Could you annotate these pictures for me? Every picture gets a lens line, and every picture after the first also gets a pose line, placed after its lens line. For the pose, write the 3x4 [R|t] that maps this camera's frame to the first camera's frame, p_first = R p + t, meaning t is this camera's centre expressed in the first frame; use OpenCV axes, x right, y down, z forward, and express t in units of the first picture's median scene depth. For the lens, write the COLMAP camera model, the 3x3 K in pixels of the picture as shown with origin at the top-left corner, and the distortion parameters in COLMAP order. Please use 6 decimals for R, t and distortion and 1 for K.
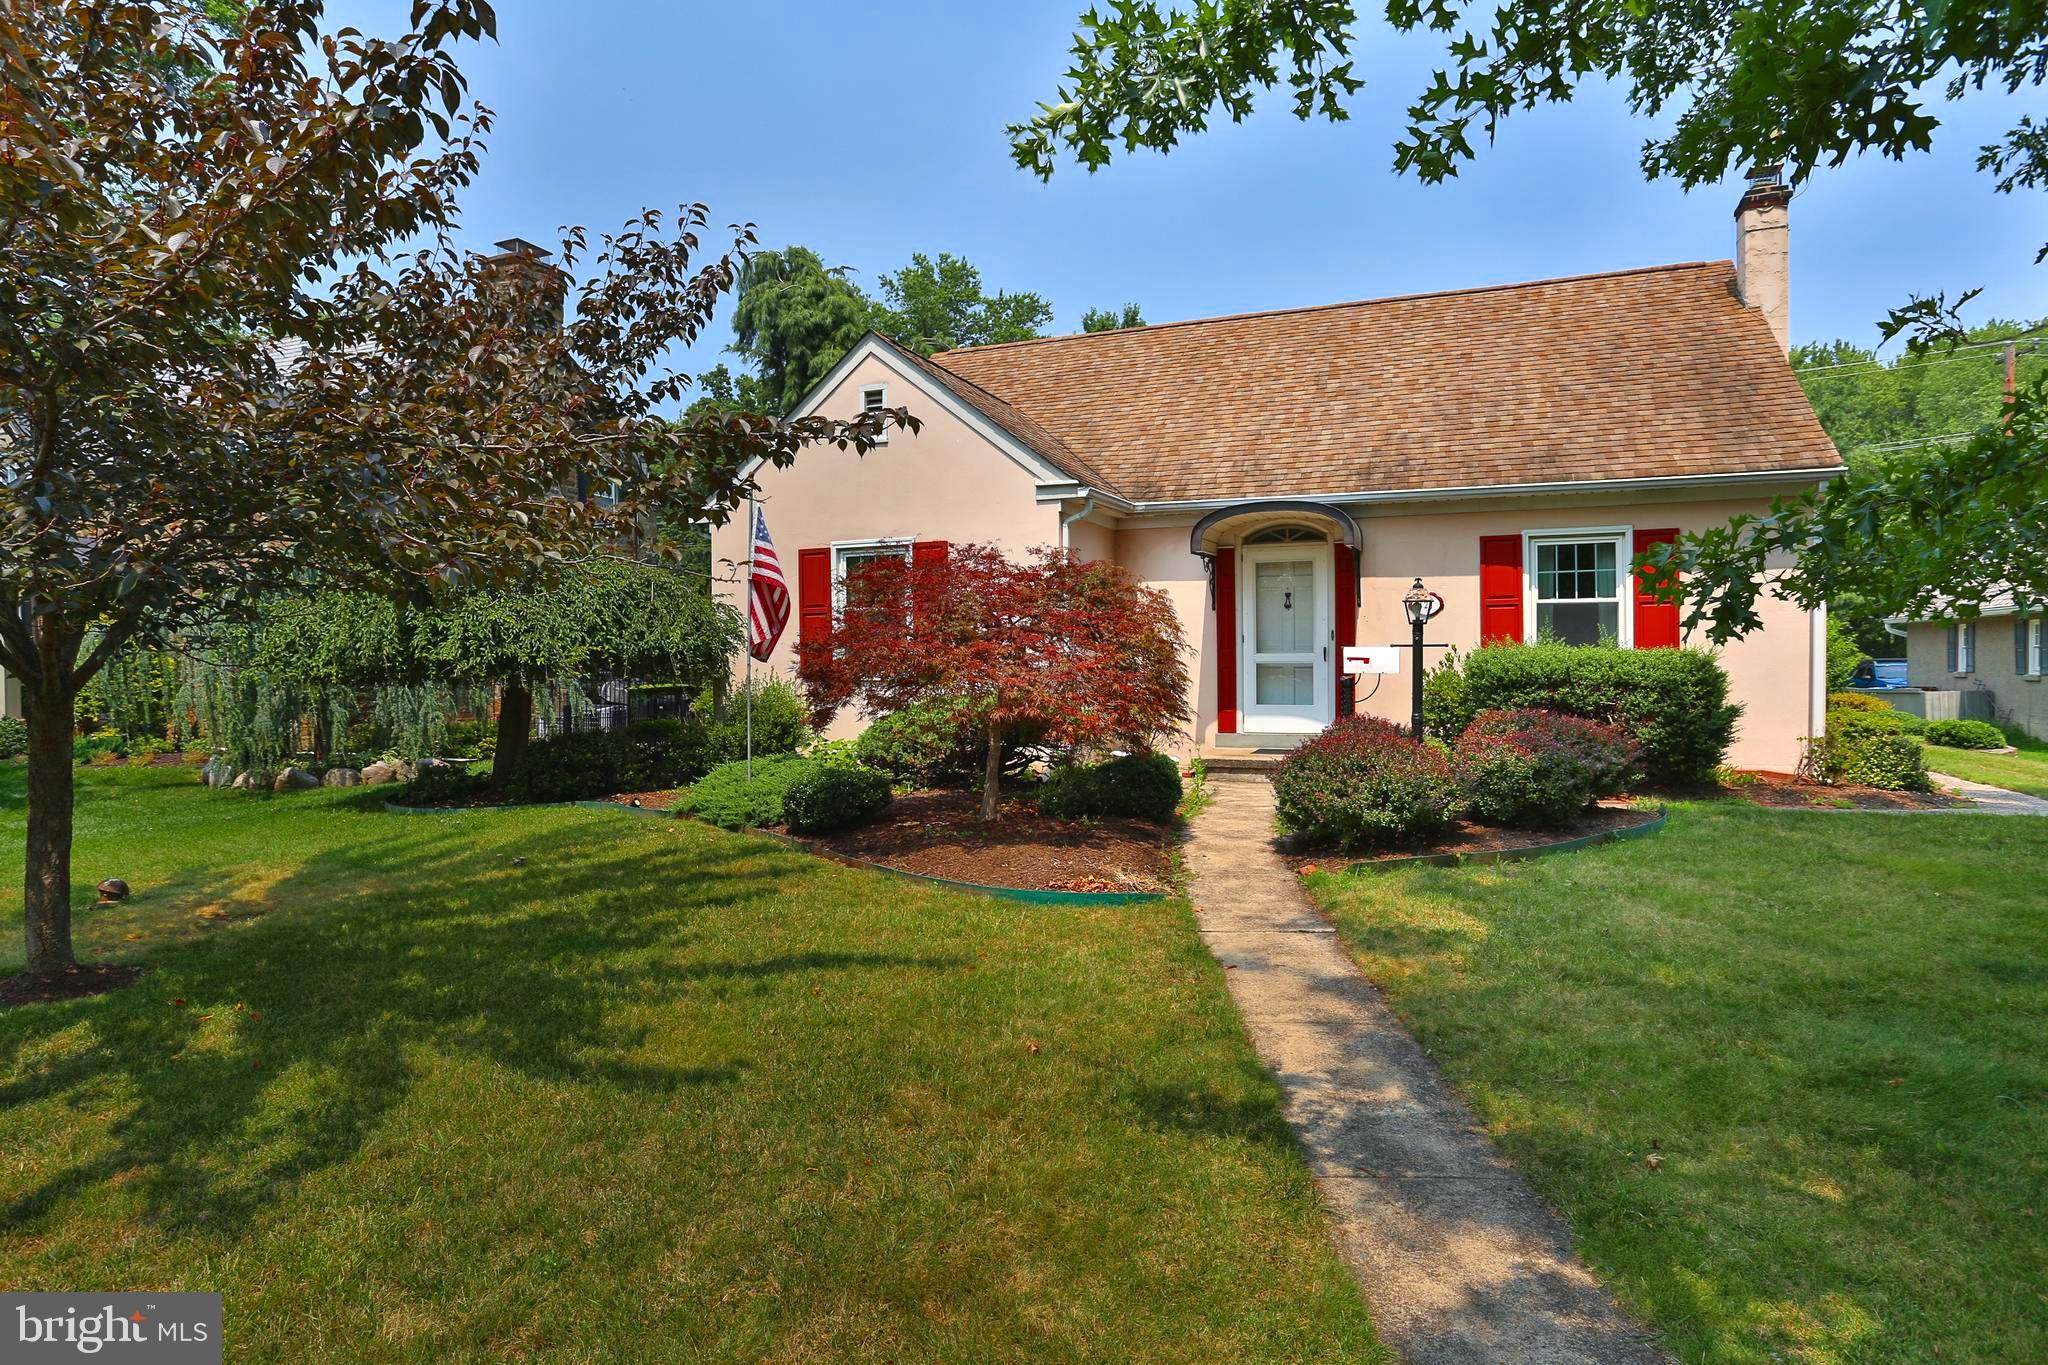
lens RADIAL K [[1133.4, 0, 1024.0], [0, 1133.4, 682.5], [0, 0, 1]] dist [-0.073855, 0.049267]
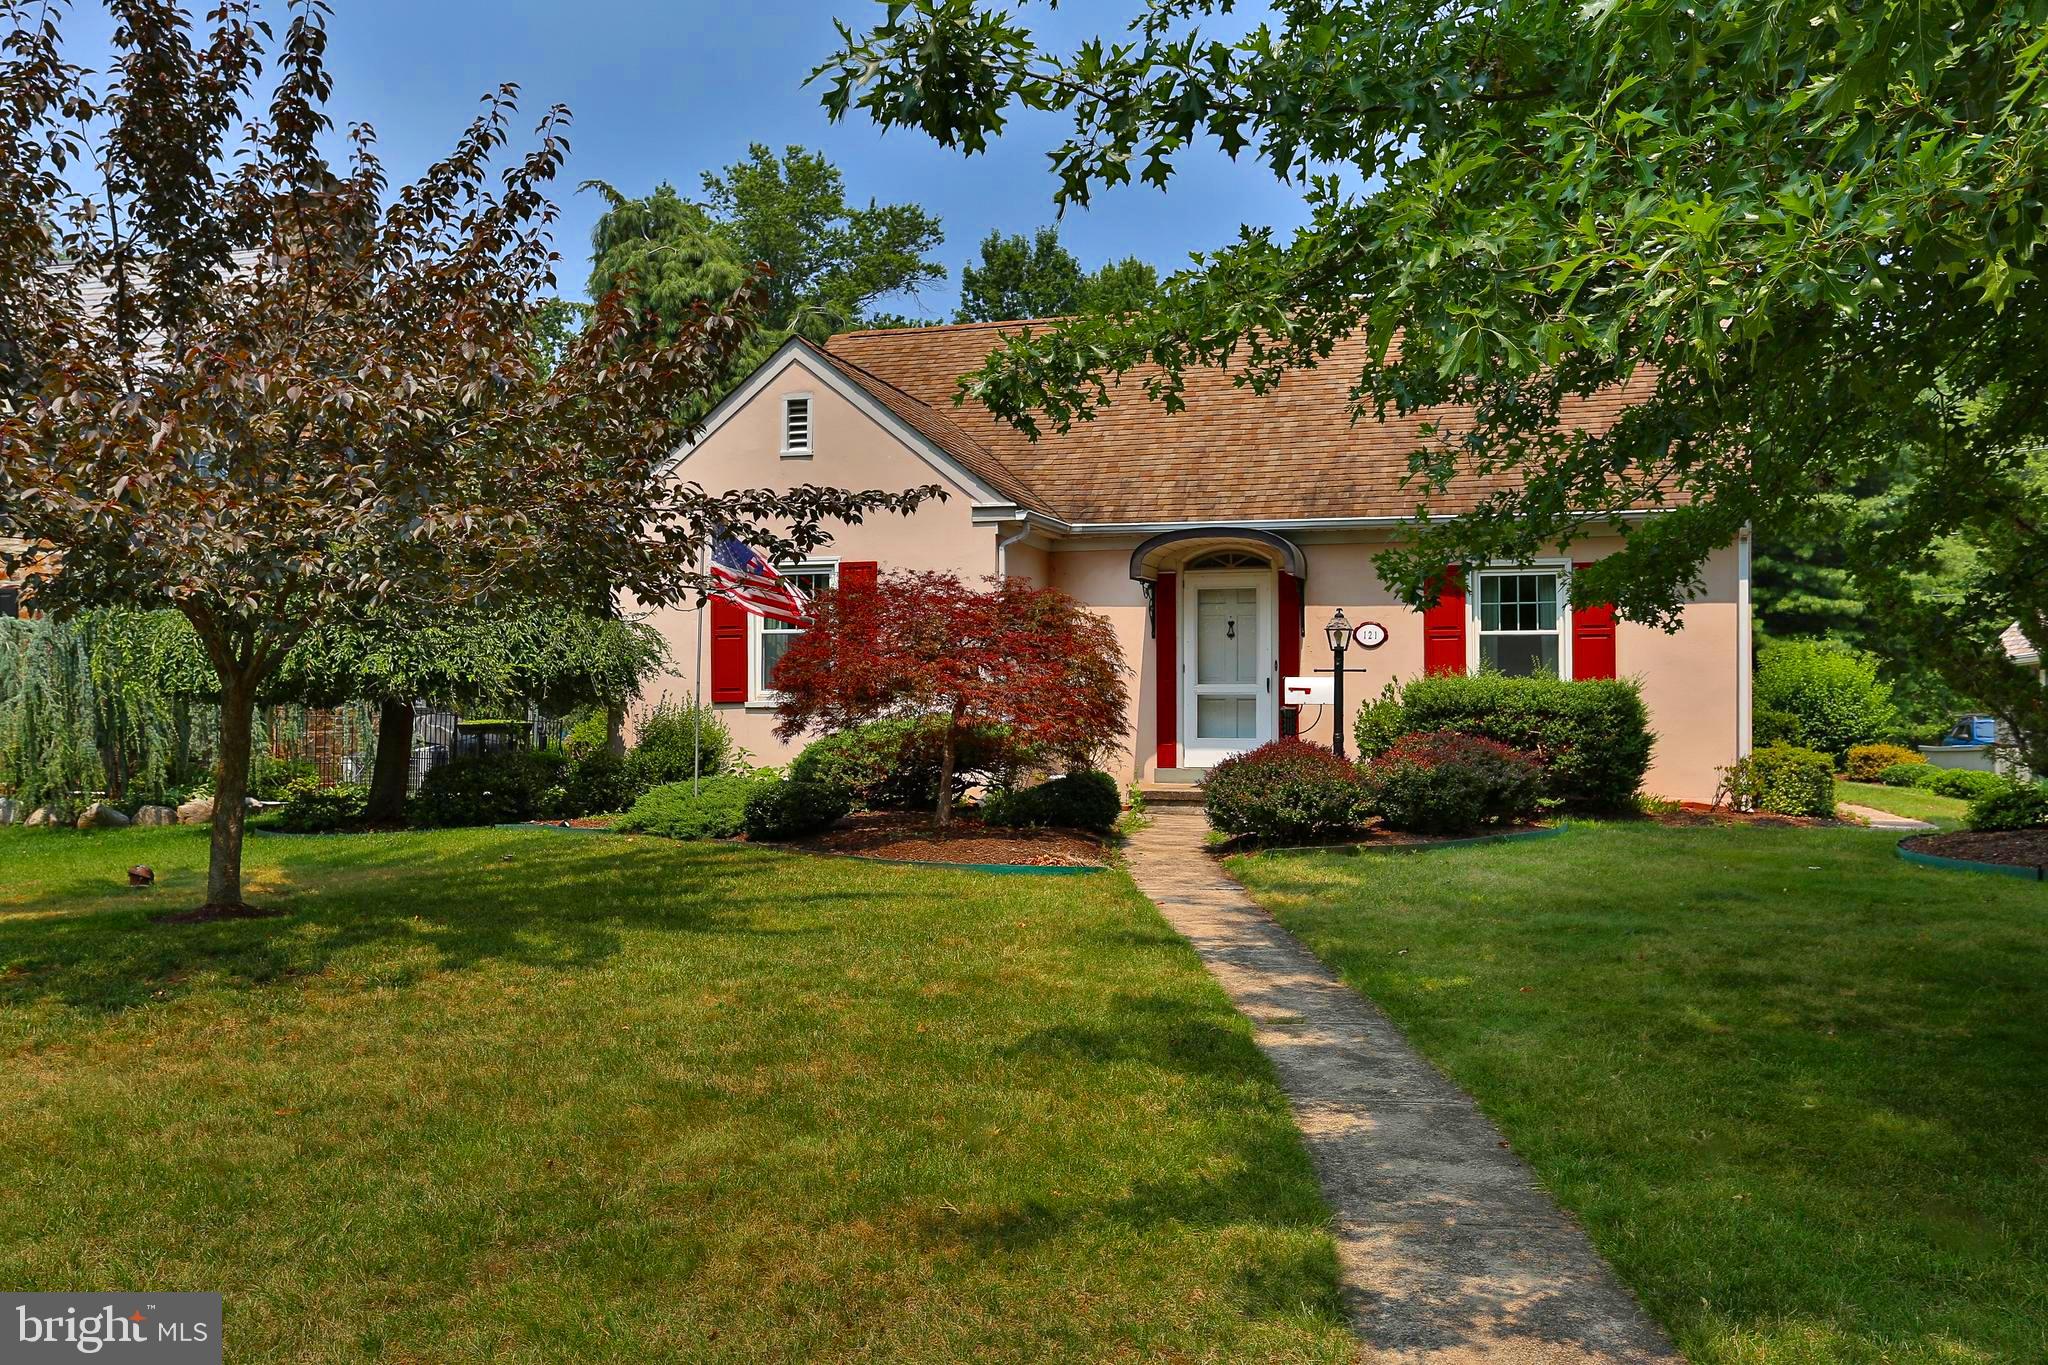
lens RADIAL K [[1663.2, 0, 1012.7], [0, 1663.2, 656.4], [0, 0, 1]] dist [-0.006099, 0.003133]
pose [[0.996939, 0.014384, 0.076847, -0.065620], [-0.010018, 0.998330, -0.056902, 0.036554], [-0.077537, 0.055958, 0.995418, -0.436168]]
